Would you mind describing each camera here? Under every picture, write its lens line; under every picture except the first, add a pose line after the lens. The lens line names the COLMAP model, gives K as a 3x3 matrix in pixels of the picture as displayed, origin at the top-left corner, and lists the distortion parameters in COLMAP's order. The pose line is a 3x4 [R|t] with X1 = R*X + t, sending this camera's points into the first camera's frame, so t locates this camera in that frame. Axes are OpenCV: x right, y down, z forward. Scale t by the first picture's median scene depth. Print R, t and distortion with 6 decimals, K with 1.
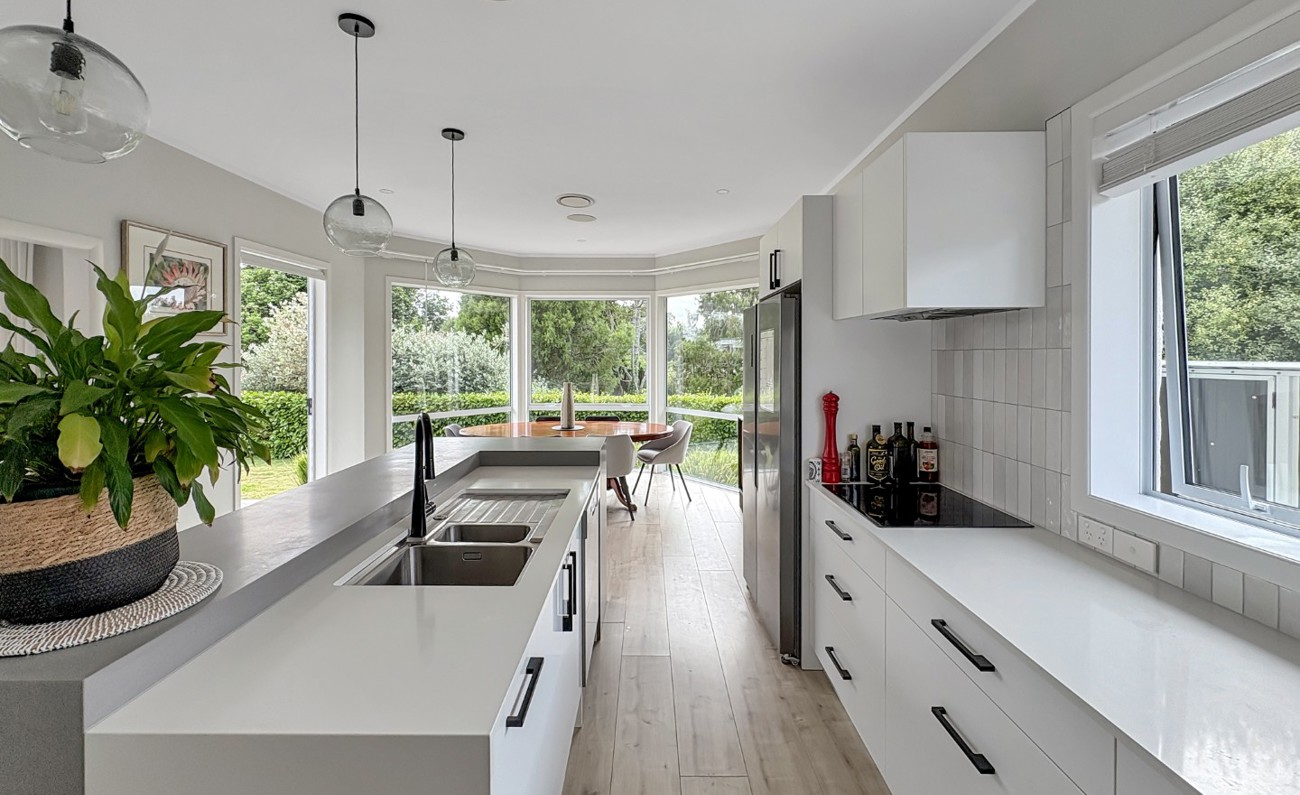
lens RADIAL K [[540.1, 0, 651.1], [0, 540.1, 357.4], [0, 0, 1]] dist [0.000120, -0.000074]
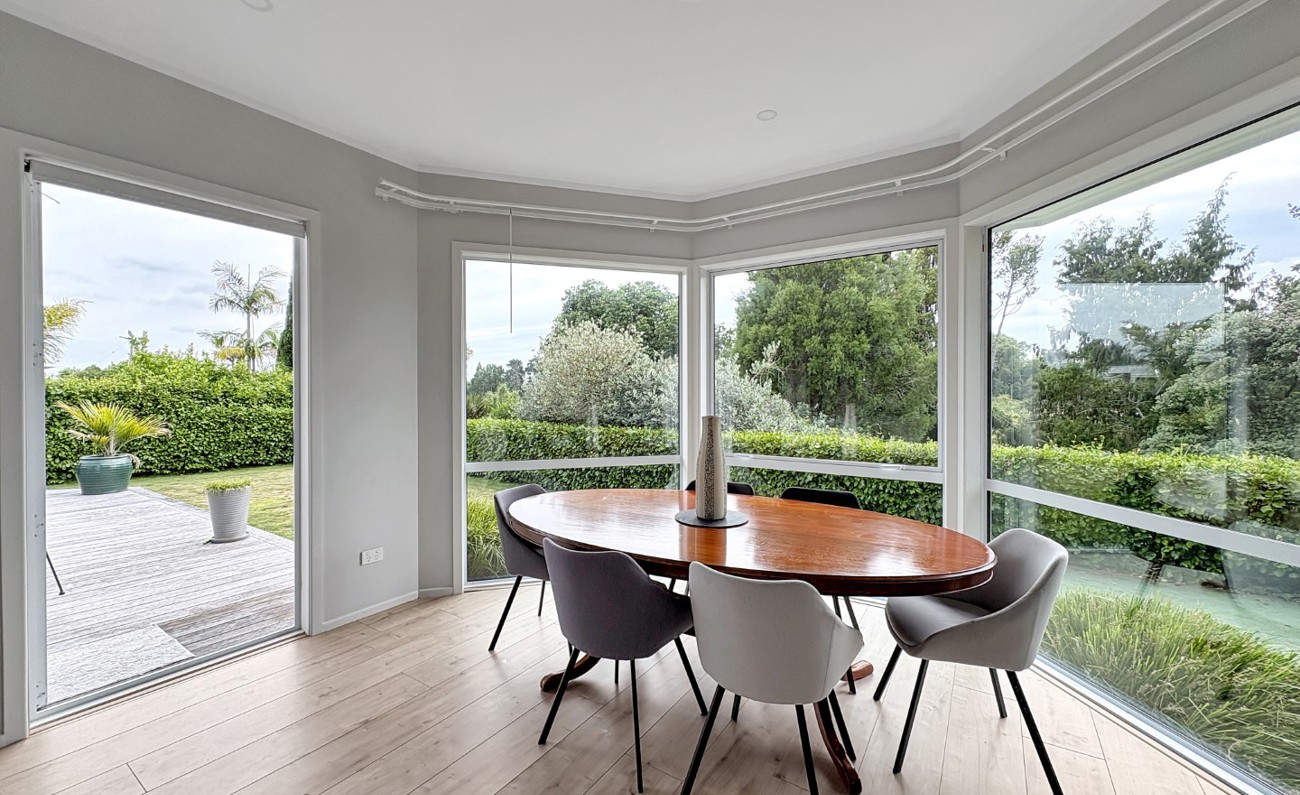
lens RADIAL K [[523.6, 0, 649.6], [0, 523.6, 394.3], [0, 0, 1]] dist [-0.001353, -0.000227]
pose [[0.833289, -0.000159, -0.552838, 0.019730], [-0.001829, 0.999994, -0.003045, 0.015254], [0.552835, 0.003549, 0.833283, 0.301838]]
